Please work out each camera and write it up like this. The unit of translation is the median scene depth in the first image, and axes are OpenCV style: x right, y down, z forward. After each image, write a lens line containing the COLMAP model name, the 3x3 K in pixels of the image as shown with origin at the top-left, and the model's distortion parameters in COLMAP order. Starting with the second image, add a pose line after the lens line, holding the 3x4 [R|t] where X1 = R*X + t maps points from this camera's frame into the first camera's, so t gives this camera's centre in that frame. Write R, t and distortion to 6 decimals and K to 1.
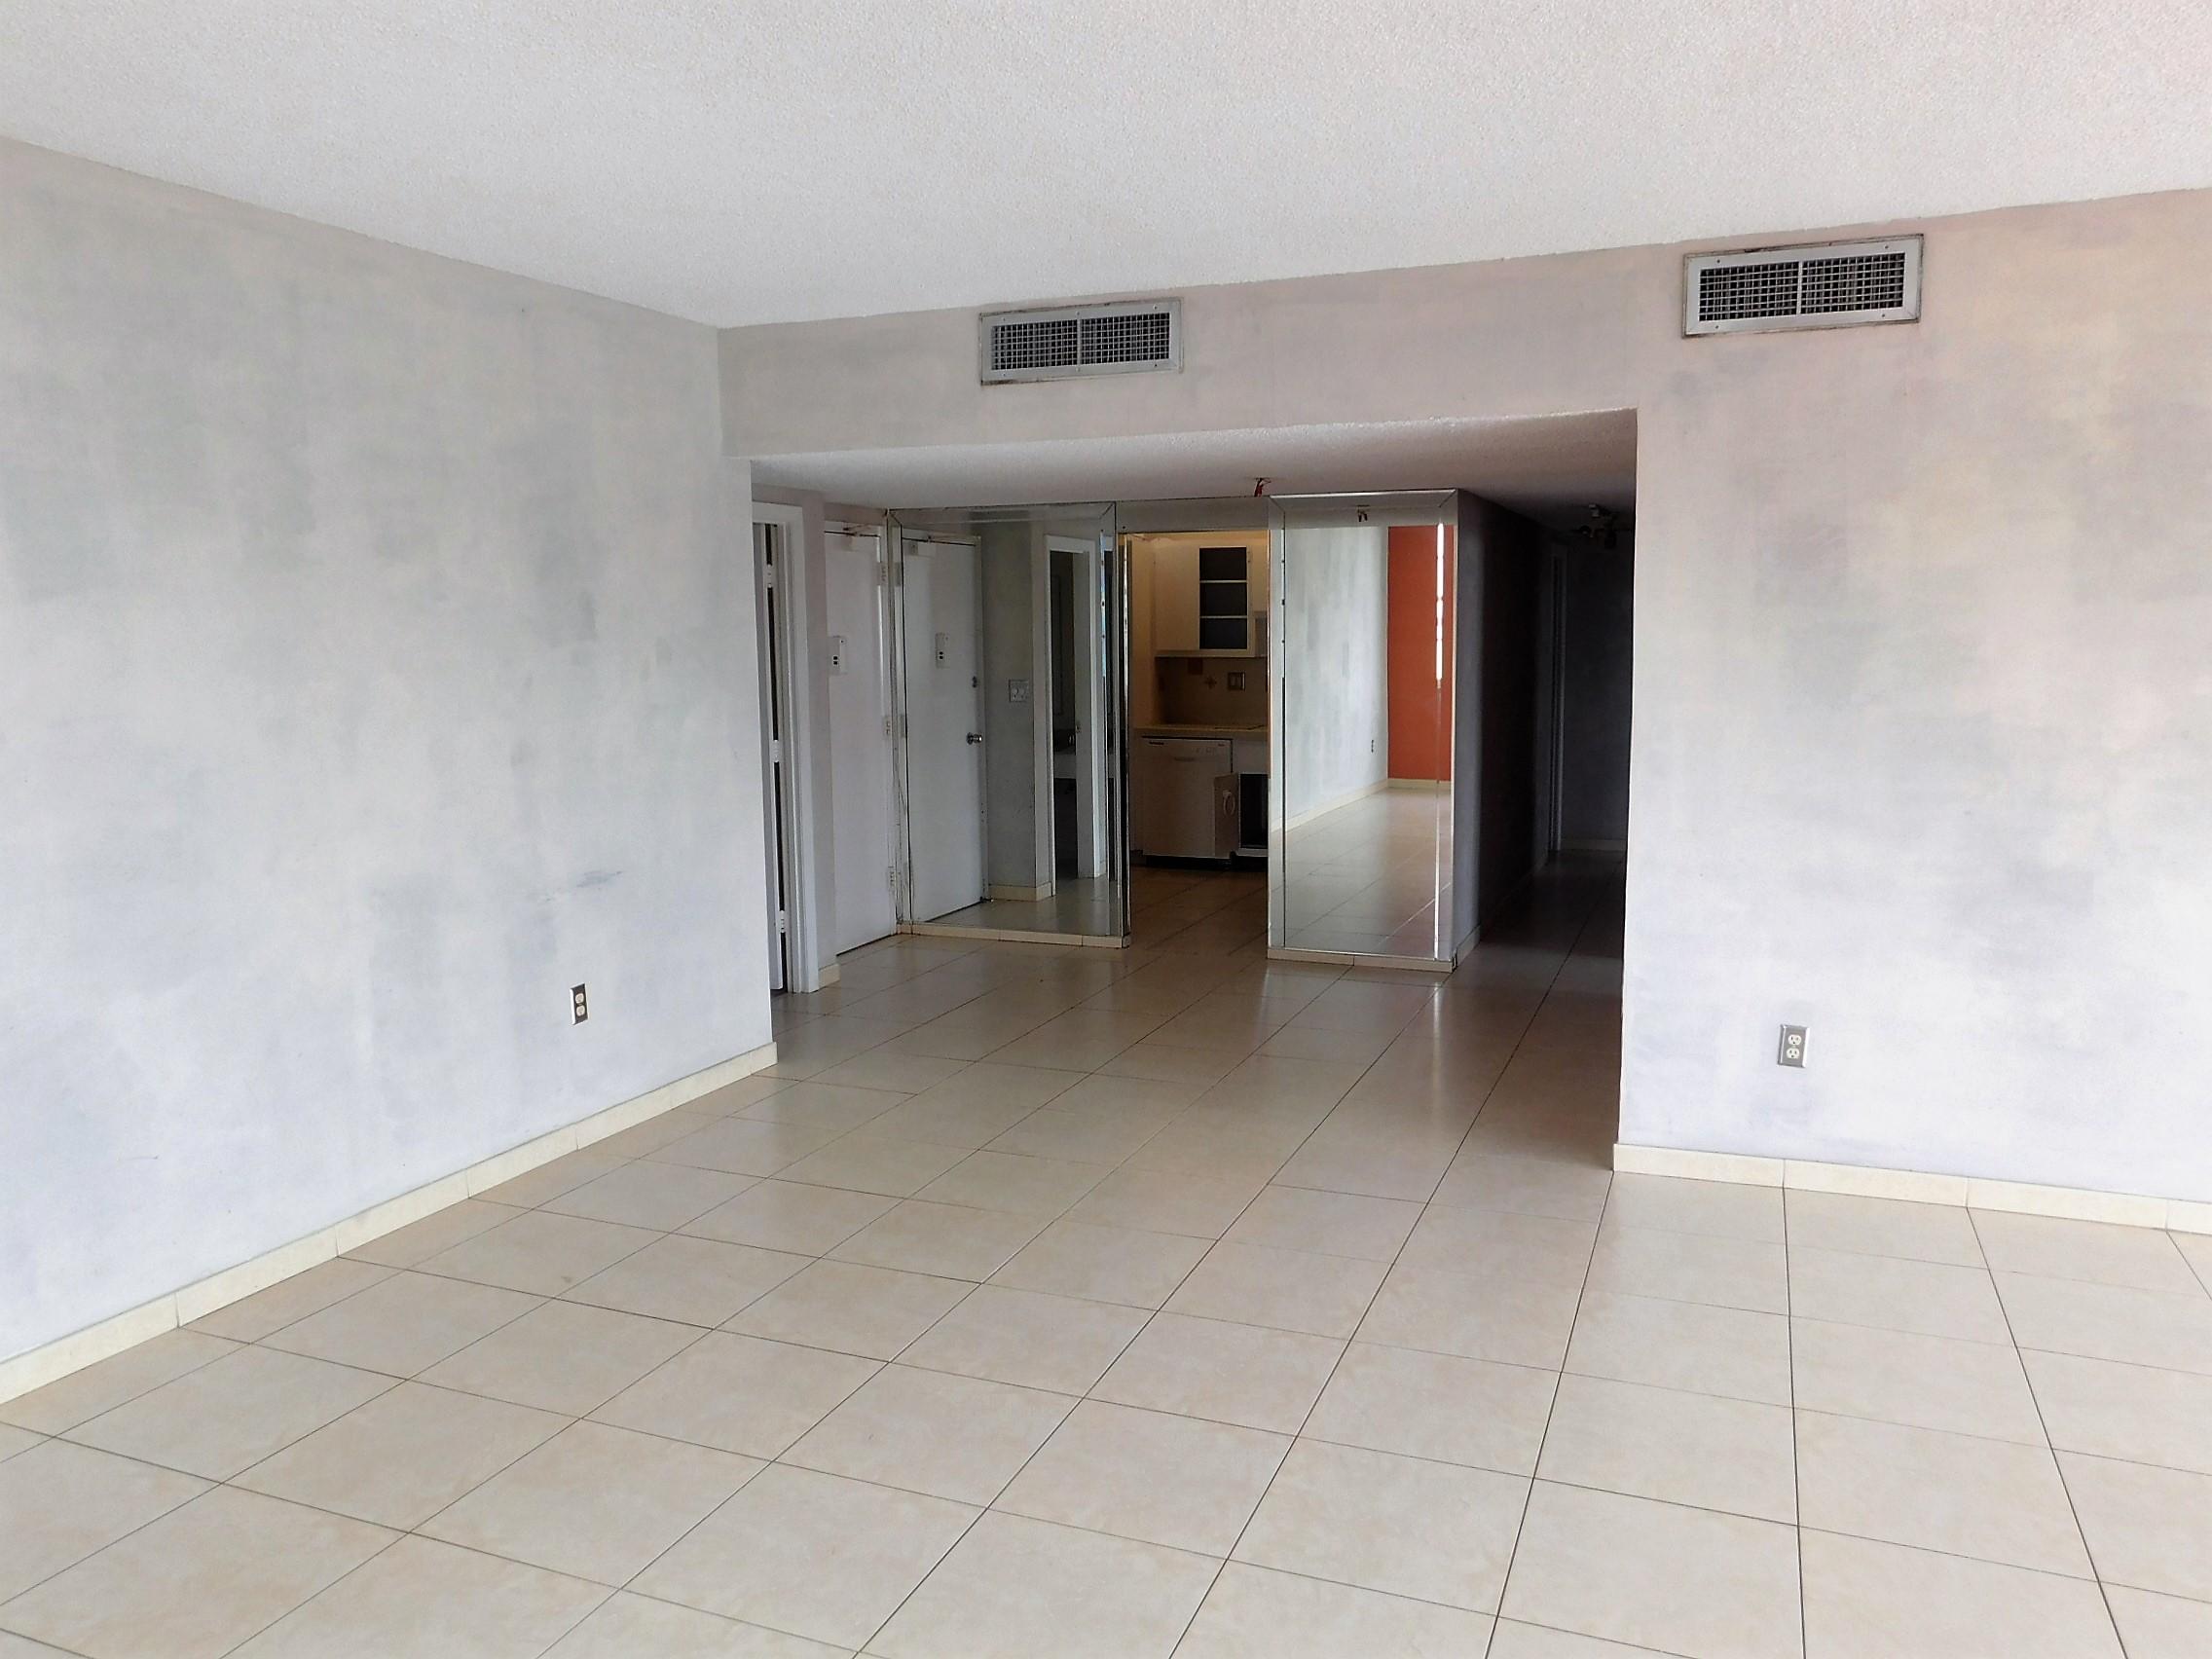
lens RADIAL K [[1621.2, 0, 1106.0], [0, 1621.2, 829.5], [0, 0, 1]] dist [-0.001051, -0.000464]
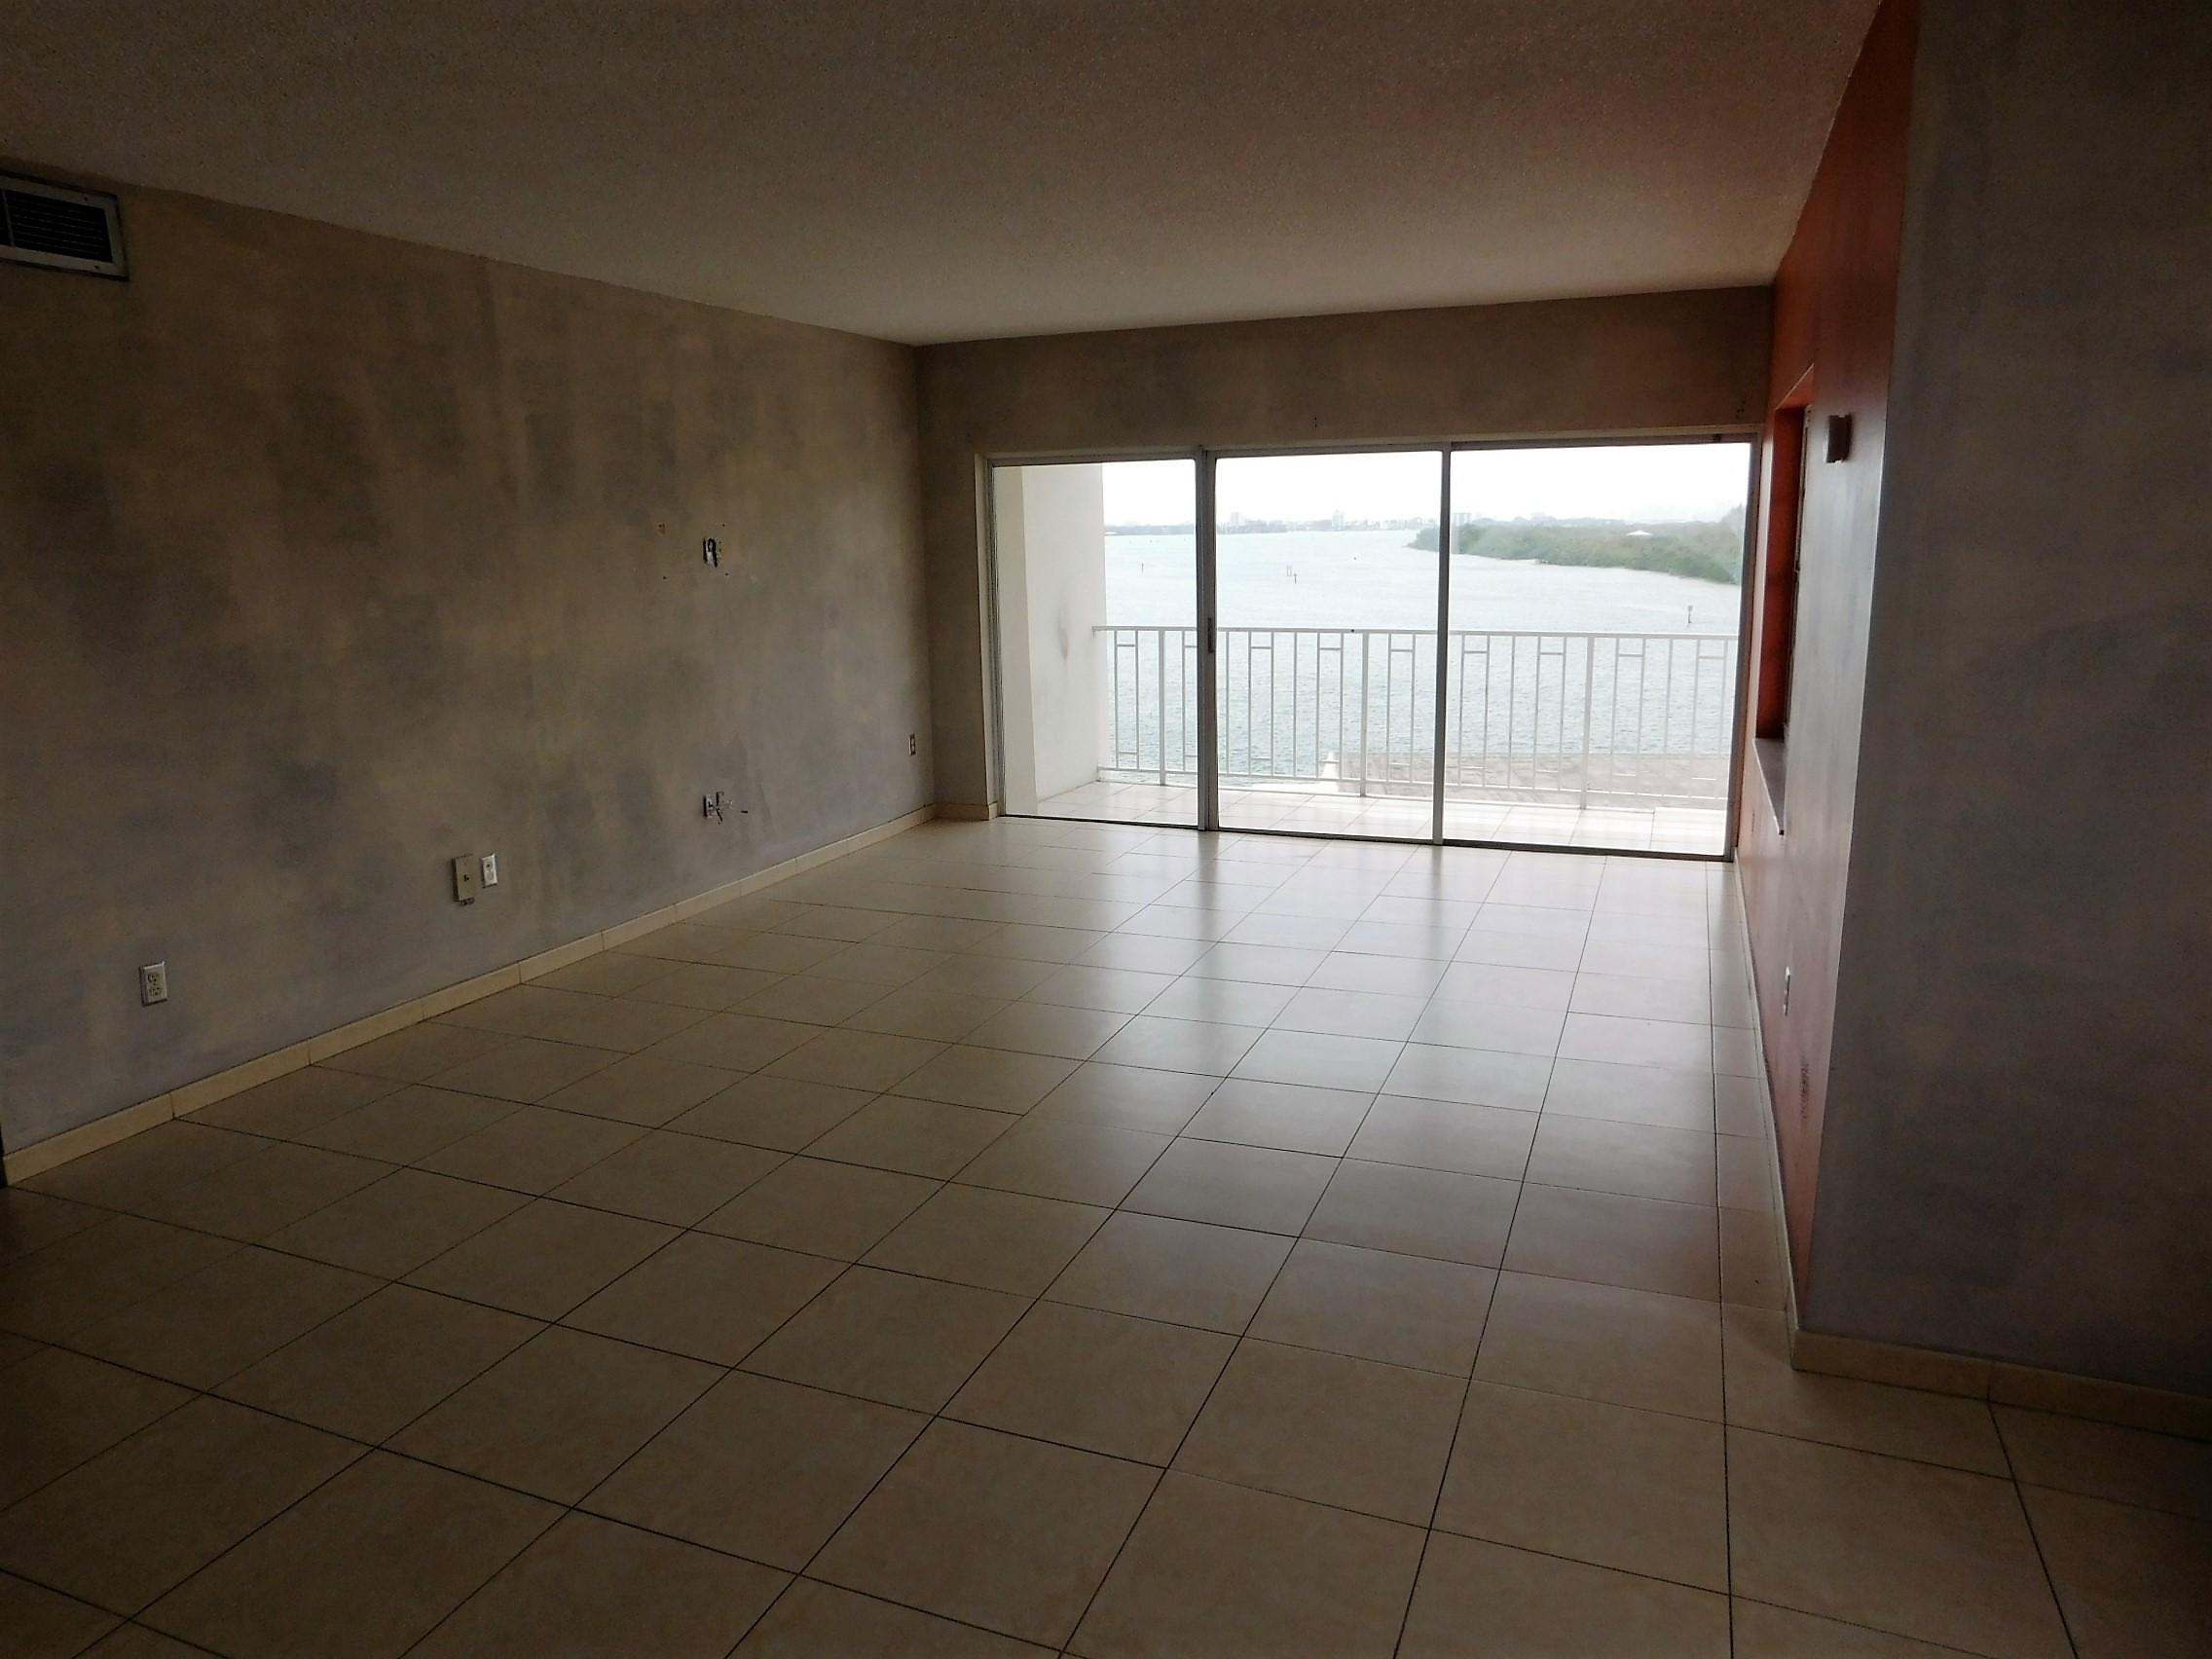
lens RADIAL K [[1463.9, 0, 1106.0], [0, 1463.9, 829.5], [0, 0, 1]] dist [-0.070355, 0.048312]
pose [[-0.000405, -0.190405, 0.981706, -0.475118], [0.142877, 0.971623, 0.188508, -0.048898], [-0.989740, 0.140340, 0.026811, 0.387497]]
